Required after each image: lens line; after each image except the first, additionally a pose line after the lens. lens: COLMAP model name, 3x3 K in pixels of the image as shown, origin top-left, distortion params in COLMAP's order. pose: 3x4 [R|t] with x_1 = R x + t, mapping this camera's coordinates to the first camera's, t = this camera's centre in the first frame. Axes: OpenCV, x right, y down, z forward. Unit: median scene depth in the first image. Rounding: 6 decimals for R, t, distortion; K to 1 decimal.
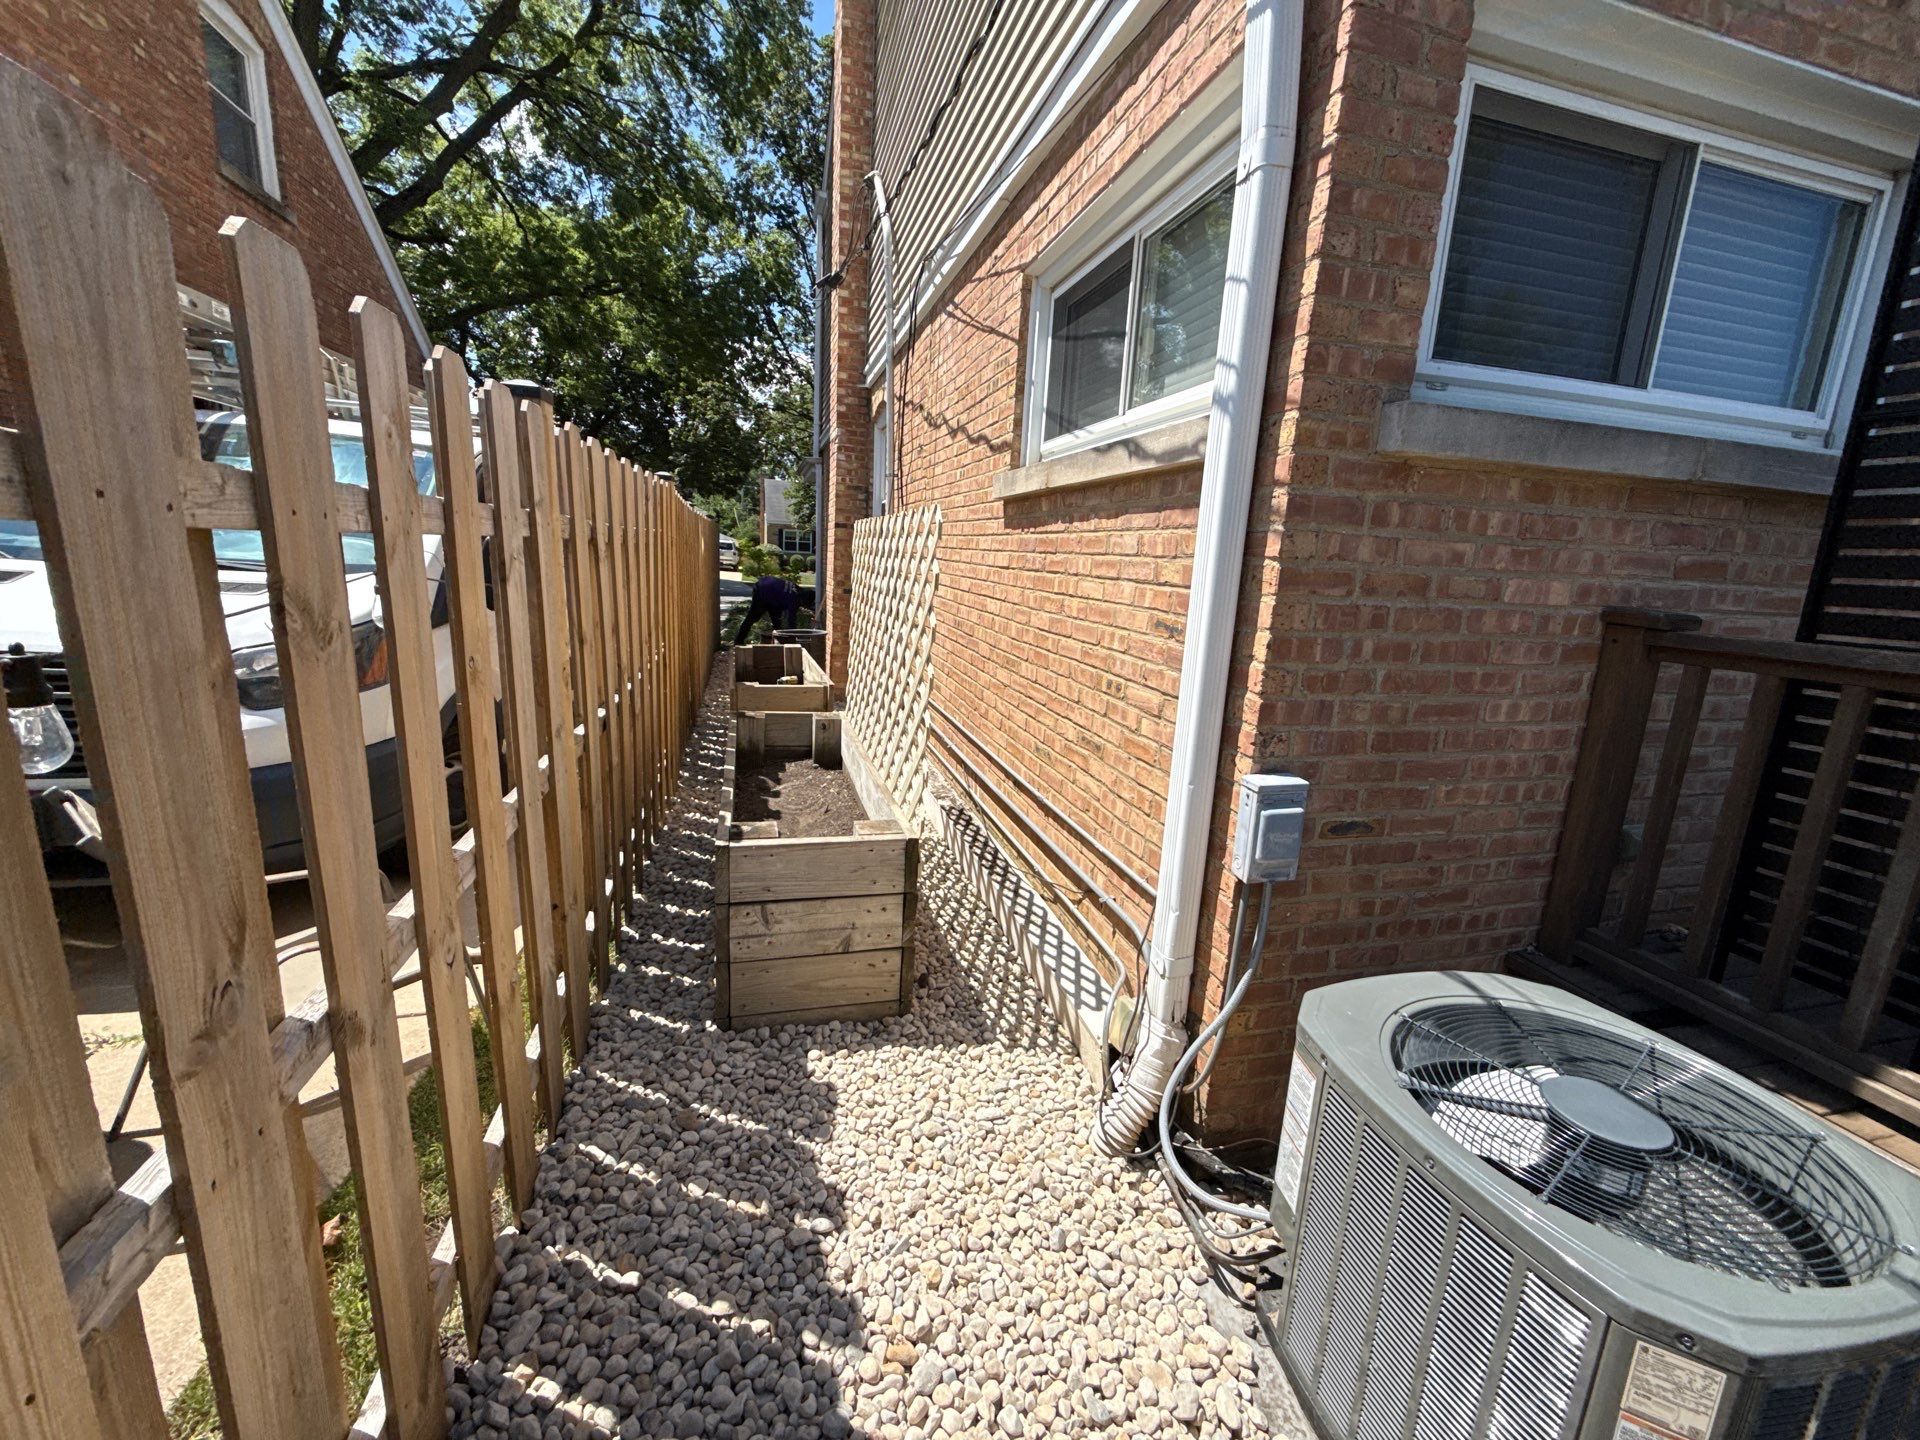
lens RADIAL K [[762.1, 0, 954.8], [0, 762.1, 715.1], [0, 0, 1]] dist [-0.001114, -0.000207]
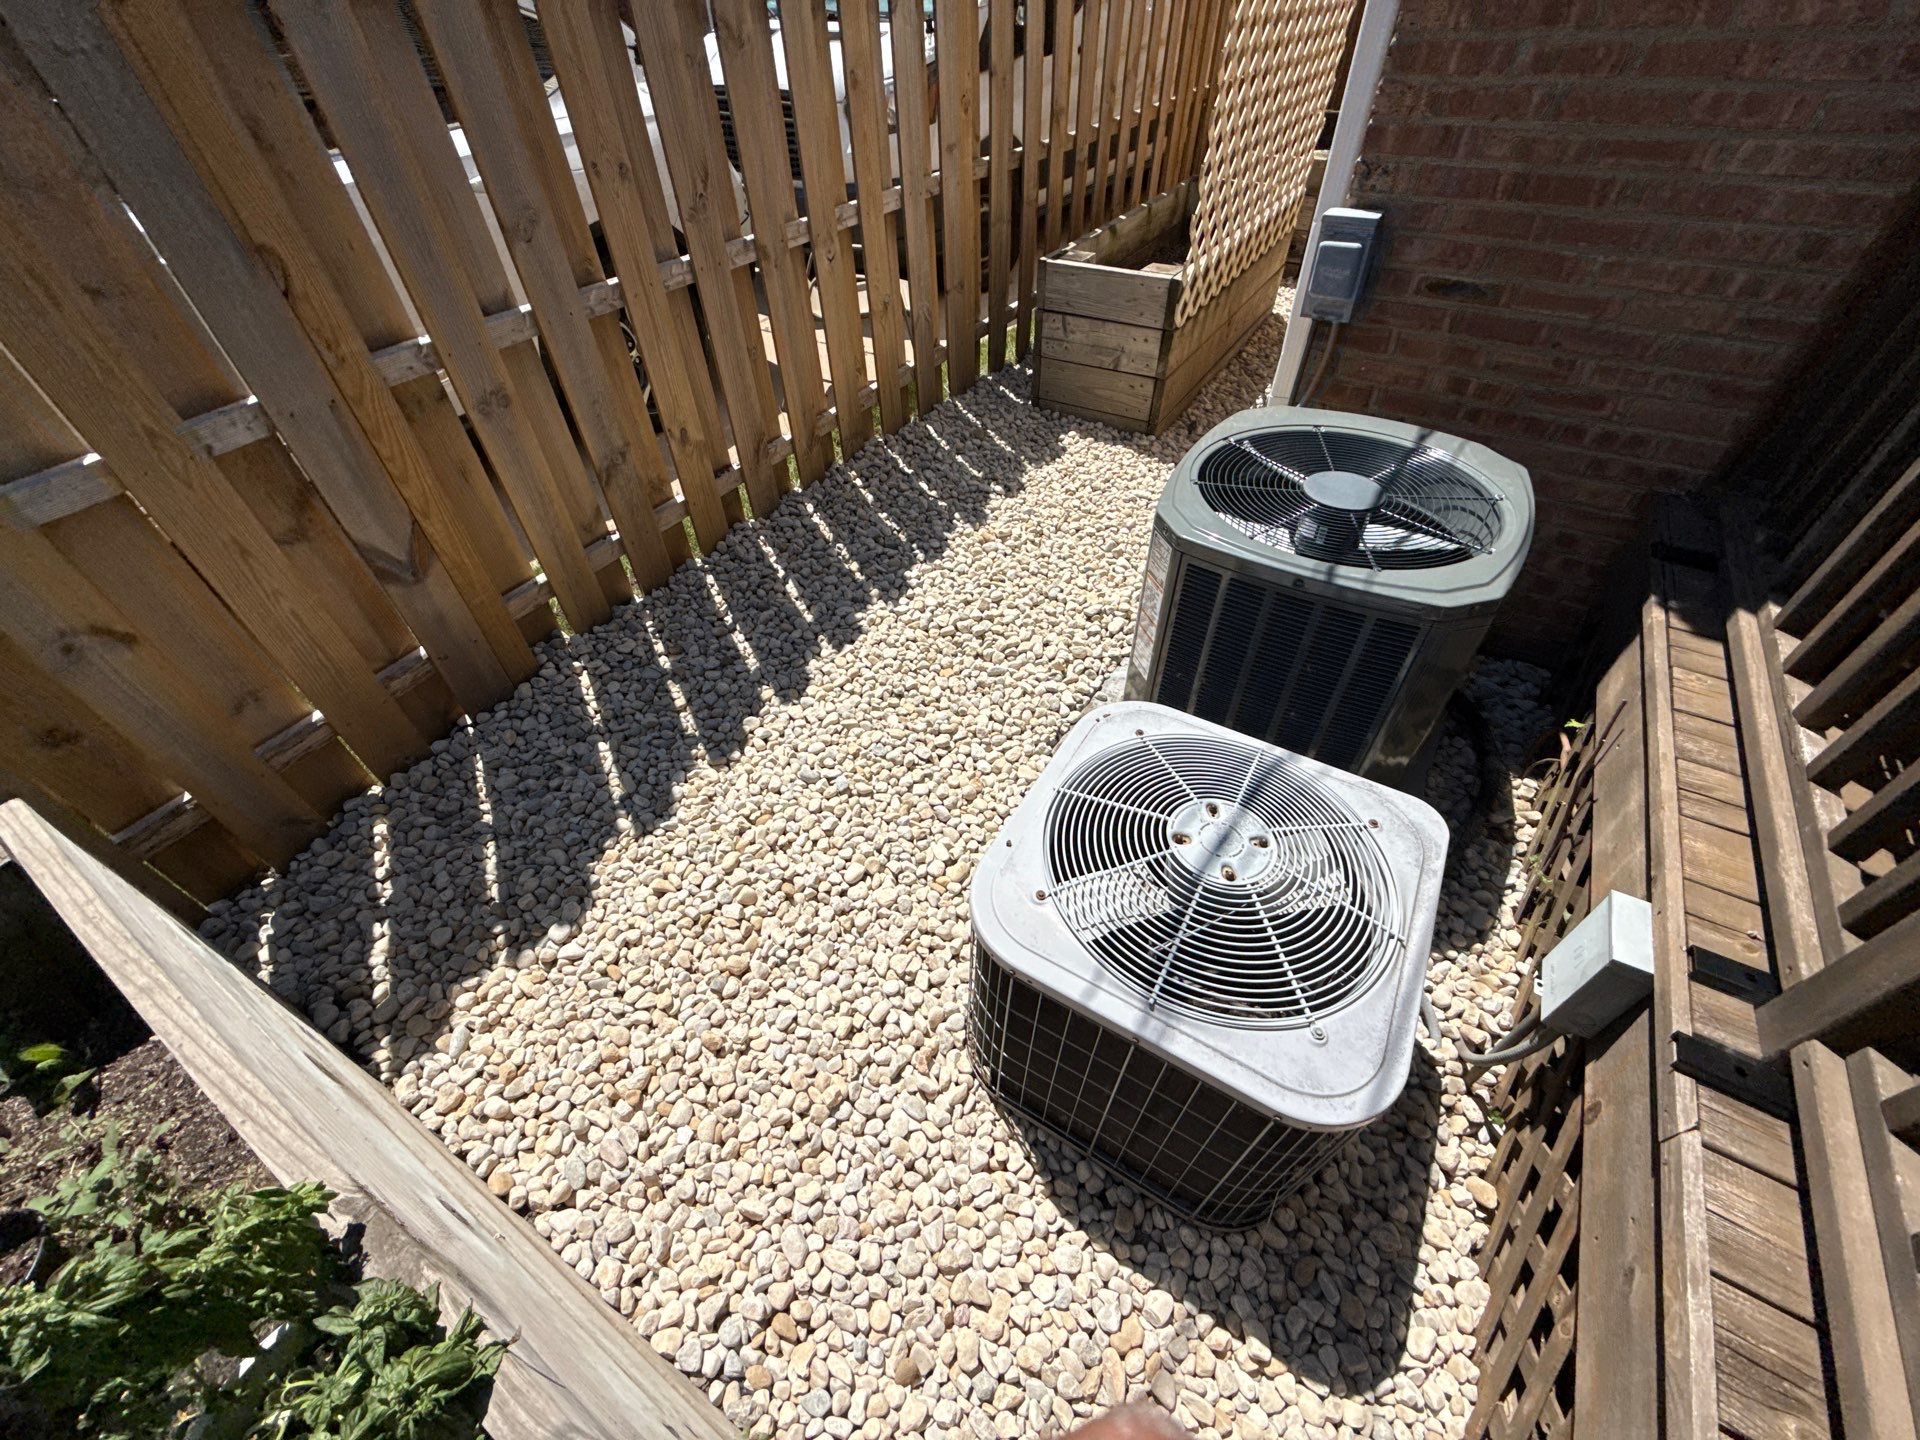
lens RADIAL K [[762.1, 0, 953.2], [0, 762.1, 714.4], [0, 0, 1]] dist [-0.001114, -0.000207]
pose [[0.684820, 0.457929, -0.566853, 0.564051], [-0.088680, 0.824473, 0.558910, 0.067900], [0.723296, -0.332485, 0.605225, -0.182665]]
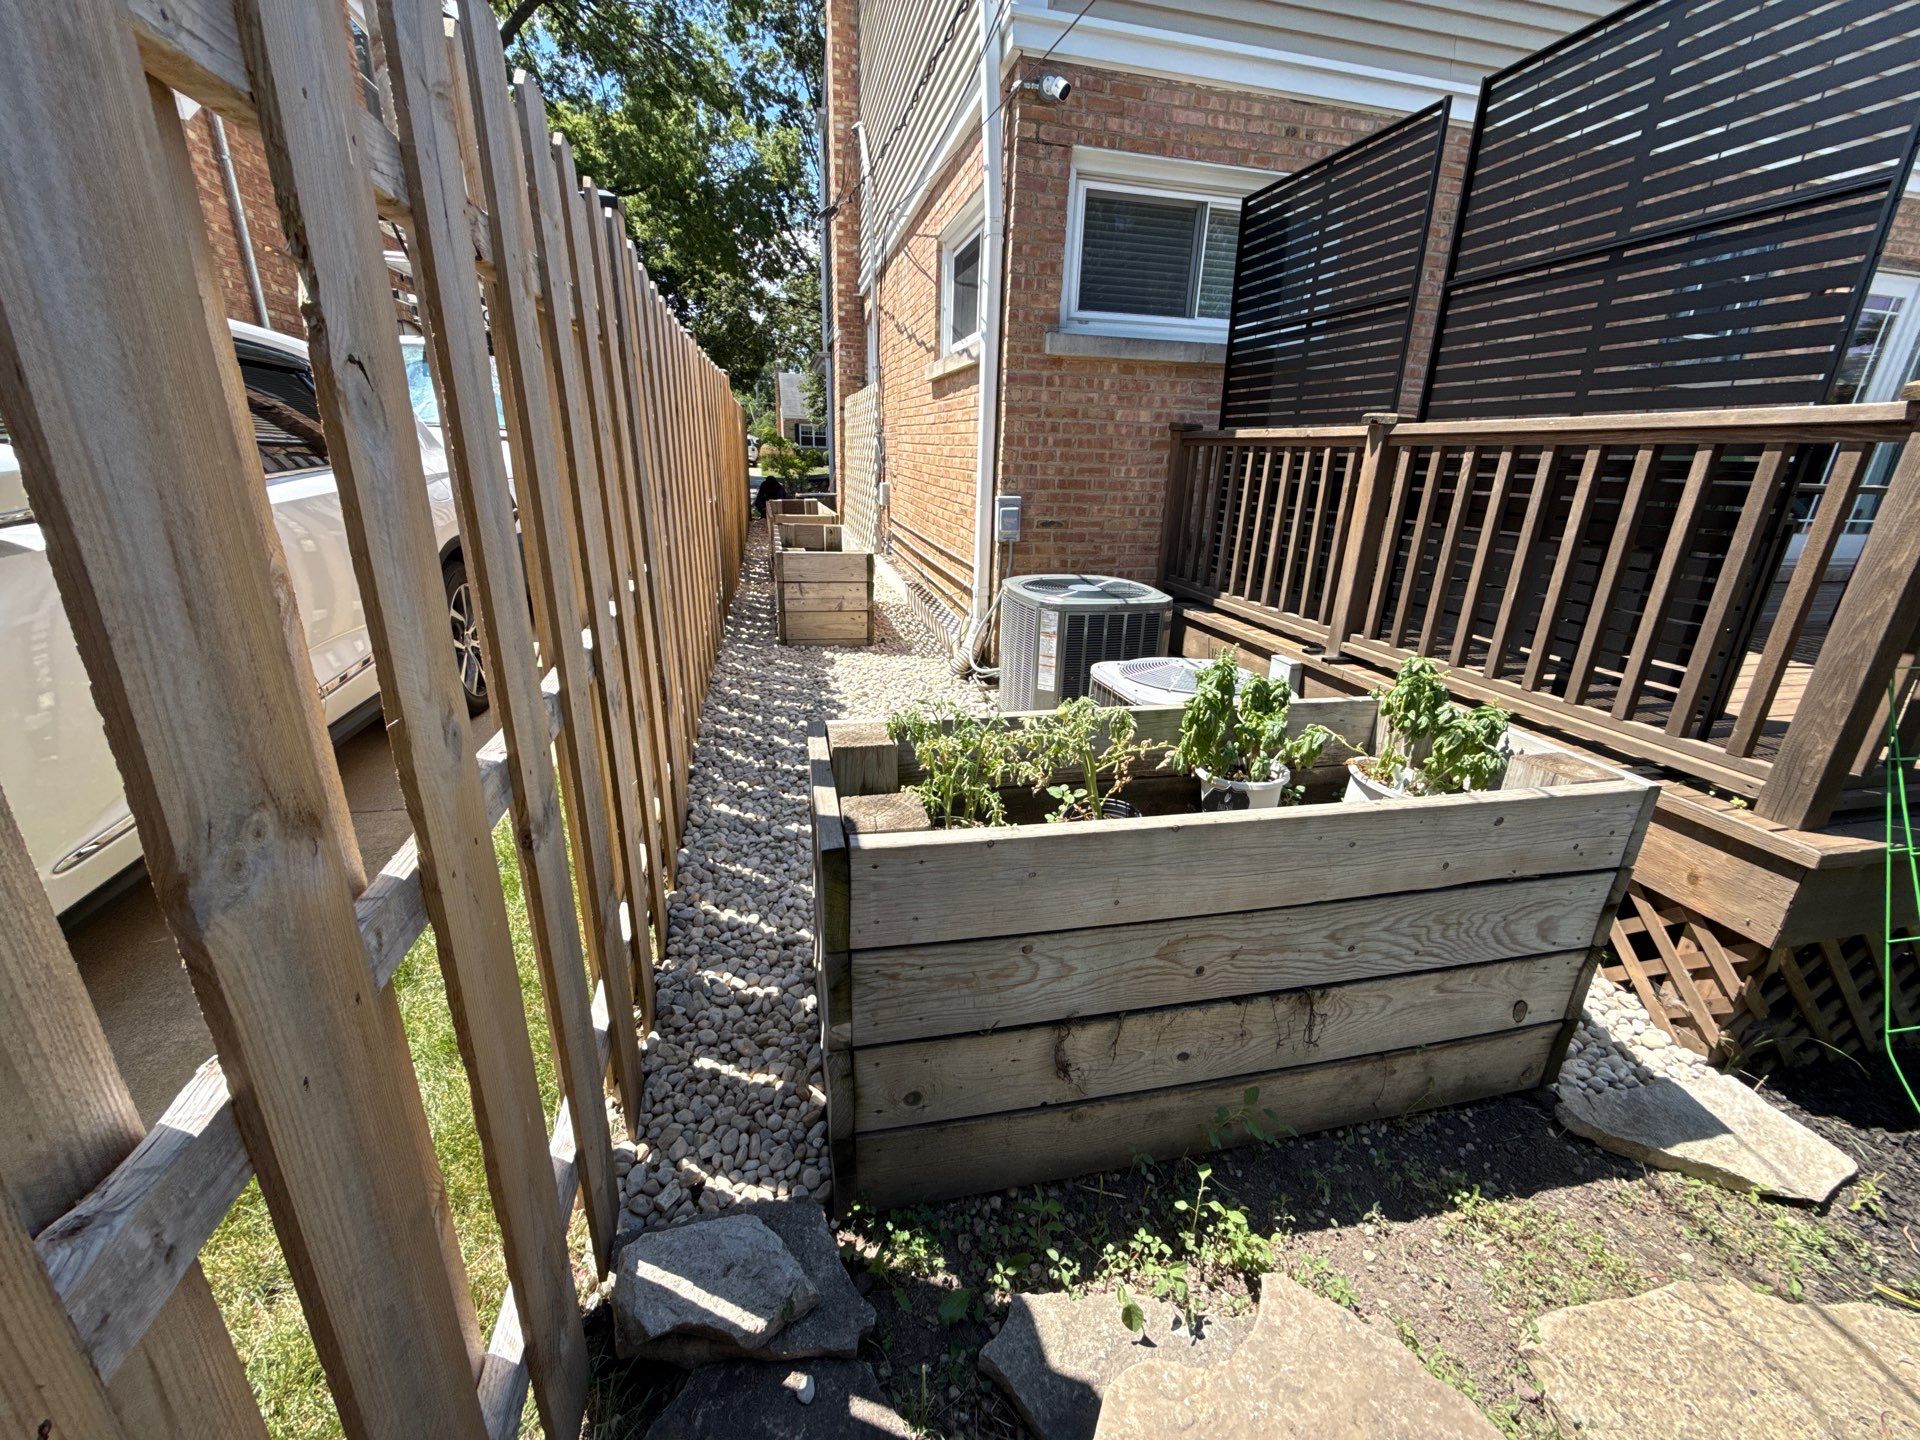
lens RADIAL K [[762.1, 0, 952.0], [0, 762.1, 716.3], [0, 0, 1]] dist [-0.001114, -0.000207]
pose [[0.999294, -0.010278, -0.036144, 0.186501], [0.014842, 0.991613, 0.128386, 0.267079], [0.034521, -0.128832, 0.991065, -0.865448]]
